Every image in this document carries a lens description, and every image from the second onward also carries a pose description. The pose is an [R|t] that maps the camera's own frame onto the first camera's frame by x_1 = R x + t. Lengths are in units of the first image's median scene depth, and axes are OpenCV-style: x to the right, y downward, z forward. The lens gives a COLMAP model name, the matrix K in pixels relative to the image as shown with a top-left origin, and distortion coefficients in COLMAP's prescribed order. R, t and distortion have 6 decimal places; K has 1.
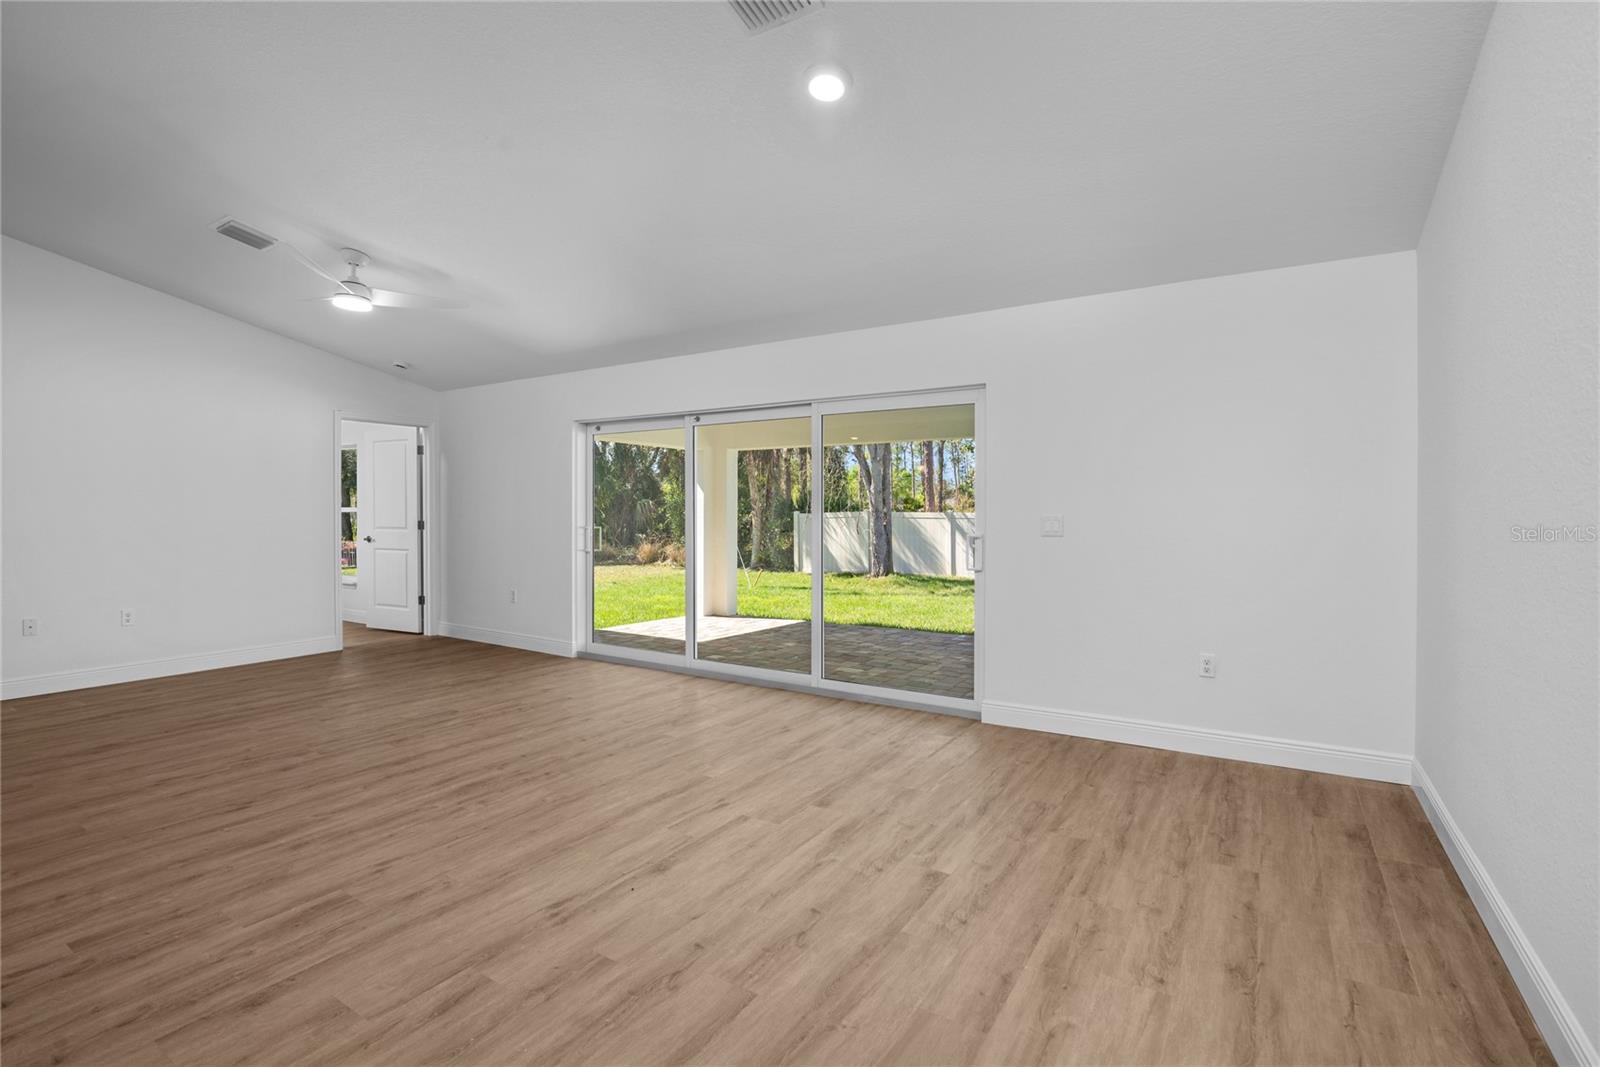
lens RADIAL K [[740.1, 0, 803.8], [0, 740.1, 510.9], [0, 0, 1]] dist [-0.020791, 0.000286]
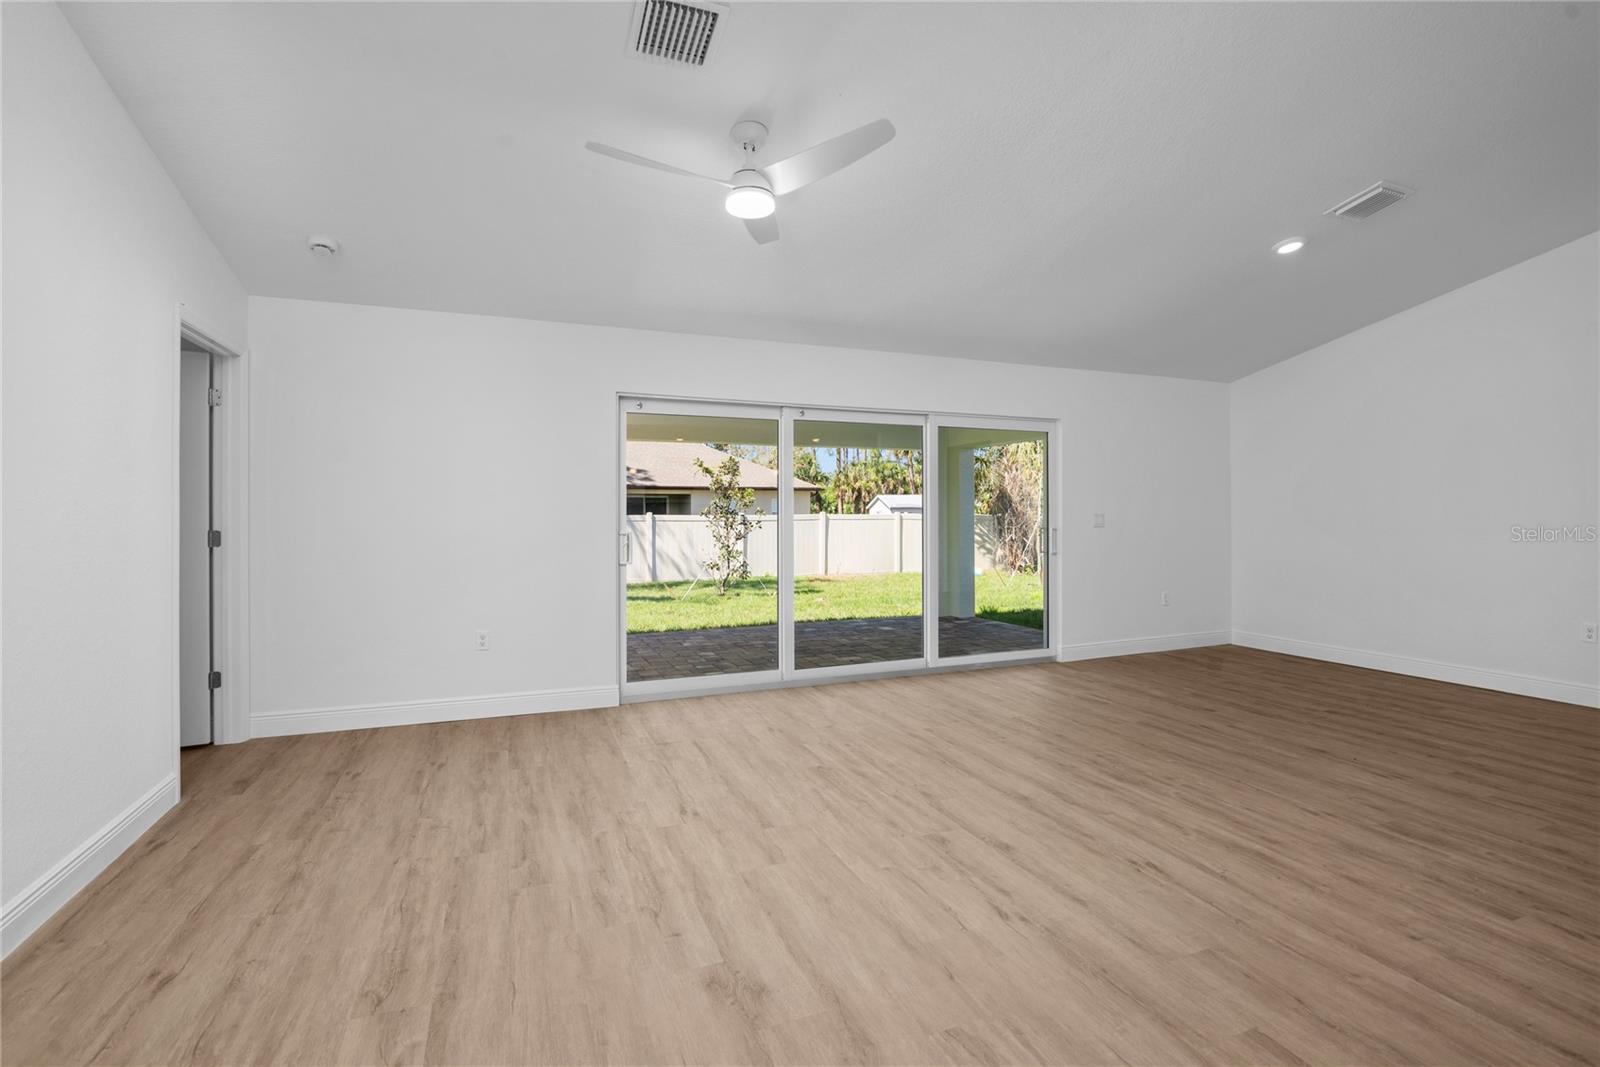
lens RADIAL K [[740.1, 0, 803.8], [0, 740.1, 510.9], [0, 0, 1]] dist [-0.020791, 0.000286]
pose [[0.582614, -0.001008, 0.812748, -1.642348], [0.004034, 0.999990, -0.001652, 0.001239], [-0.812739, 0.004241, 0.582613, 0.810888]]
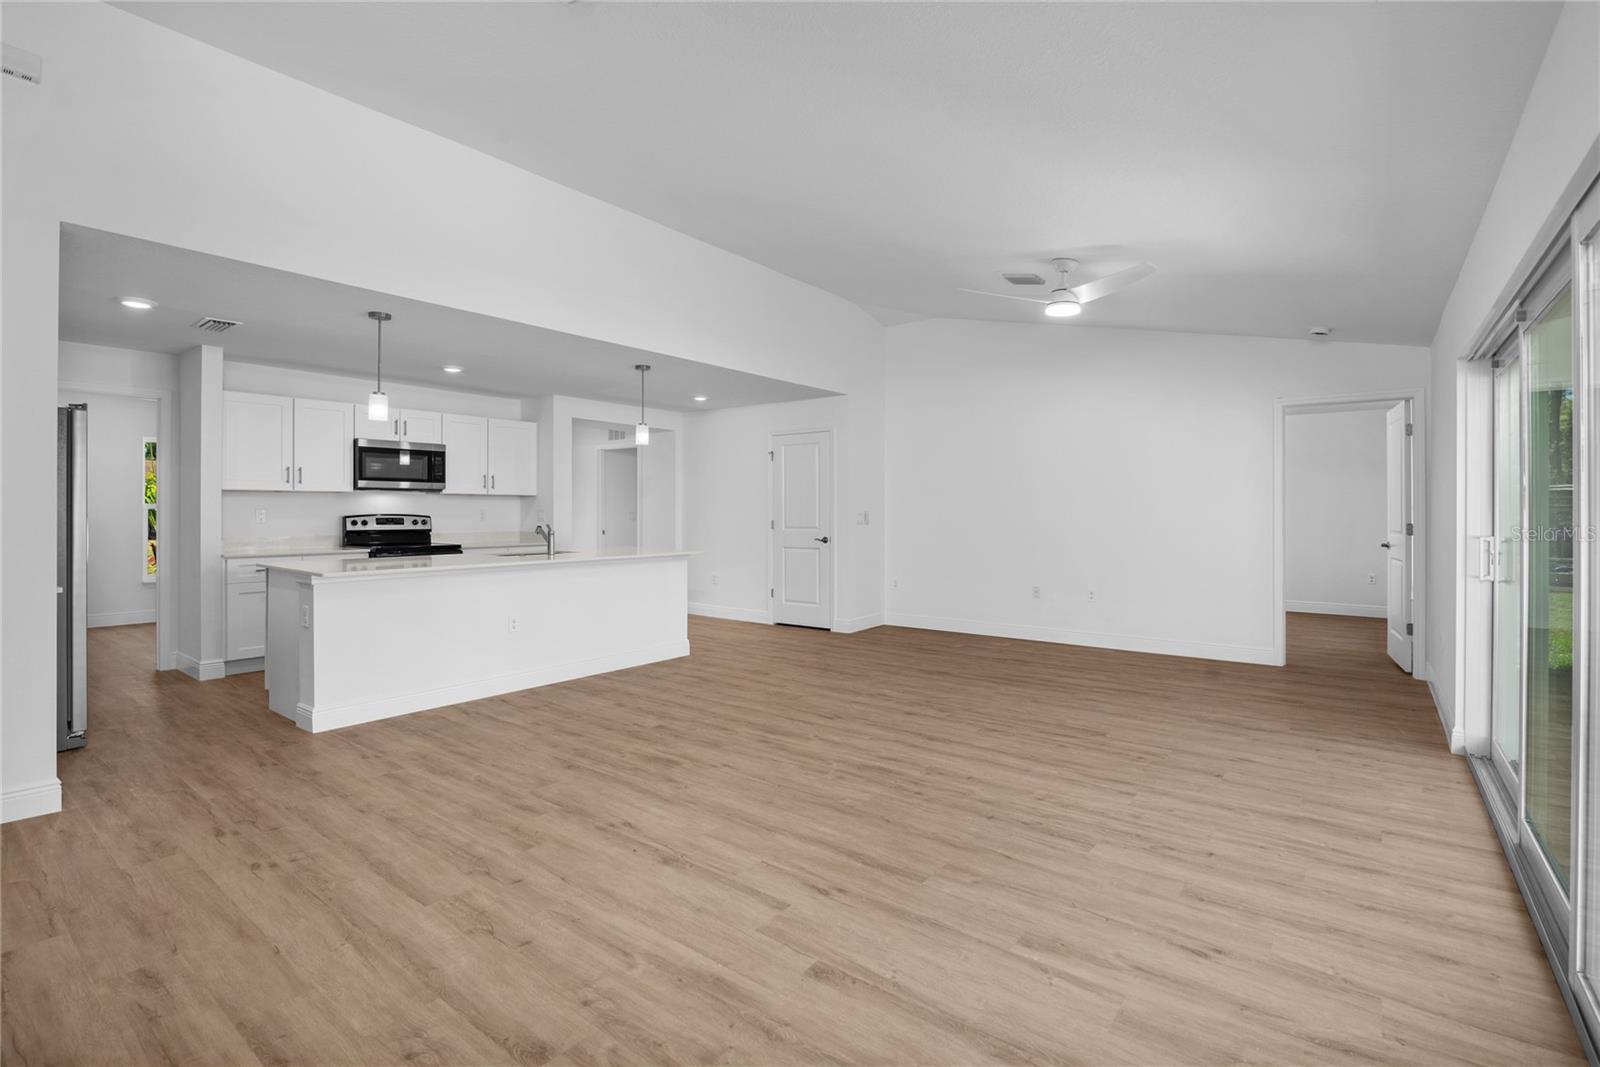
lens RADIAL K [[740.1, 0, 803.8], [0, 740.1, 510.9], [0, 0, 1]] dist [-0.020791, 0.000286]
pose [[-0.090149, 0.000713, -0.995928, 0.659494], [-0.002038, 0.999998, 0.000900, 0.000467], [0.995926, 0.002111, -0.090148, 1.050380]]
